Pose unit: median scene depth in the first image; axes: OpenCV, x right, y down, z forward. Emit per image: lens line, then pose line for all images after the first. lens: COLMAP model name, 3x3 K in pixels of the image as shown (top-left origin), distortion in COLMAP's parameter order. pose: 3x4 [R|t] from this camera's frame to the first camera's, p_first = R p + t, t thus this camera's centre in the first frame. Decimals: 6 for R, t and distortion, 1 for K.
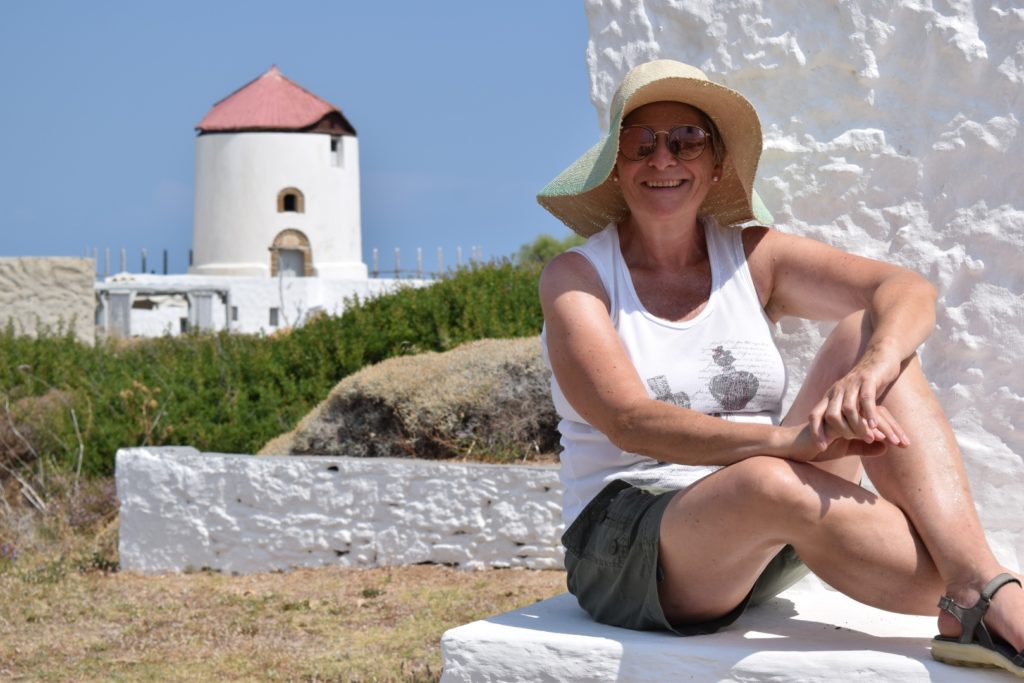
lens RADIAL K [[2312.3, 0, 513.1], [0, 2312.3, 338.7], [0, 0, 1]] dist [0.039510, 0.000000]
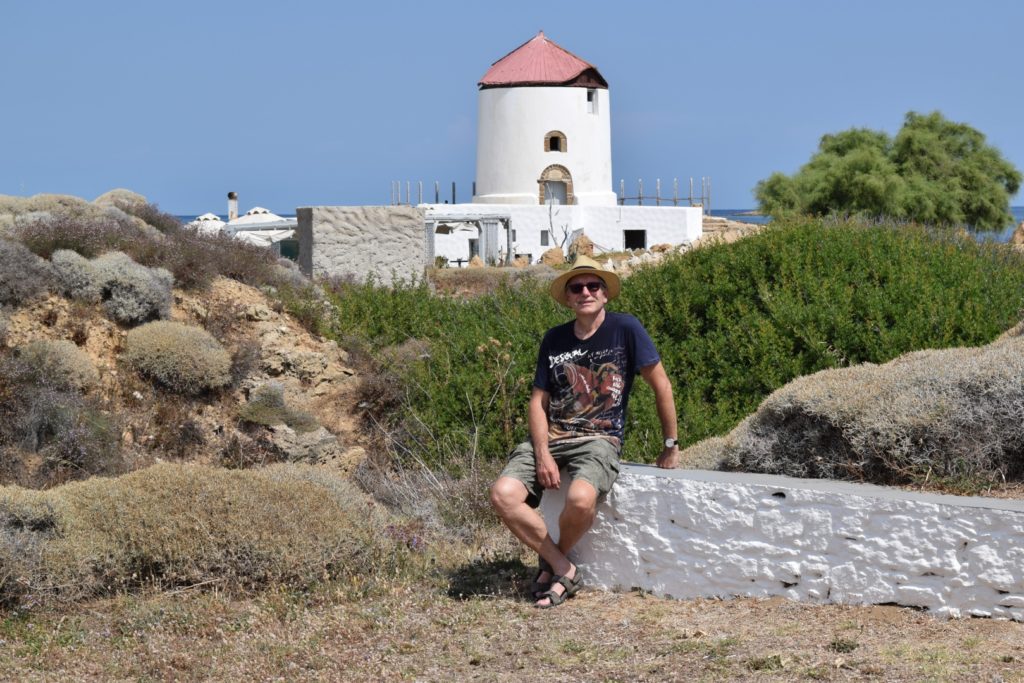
lens RADIAL K [[1863.3, 0, 511.7], [0, 1863.3, 344.1], [0, 0, 1]] dist [-0.005929, 0.000000]
pose [[0.993179, 0.001696, -0.116586, -0.092935], [0.004125, 0.998757, 0.049675, -0.041418], [0.116526, -0.049817, 0.991938, 0.224539]]
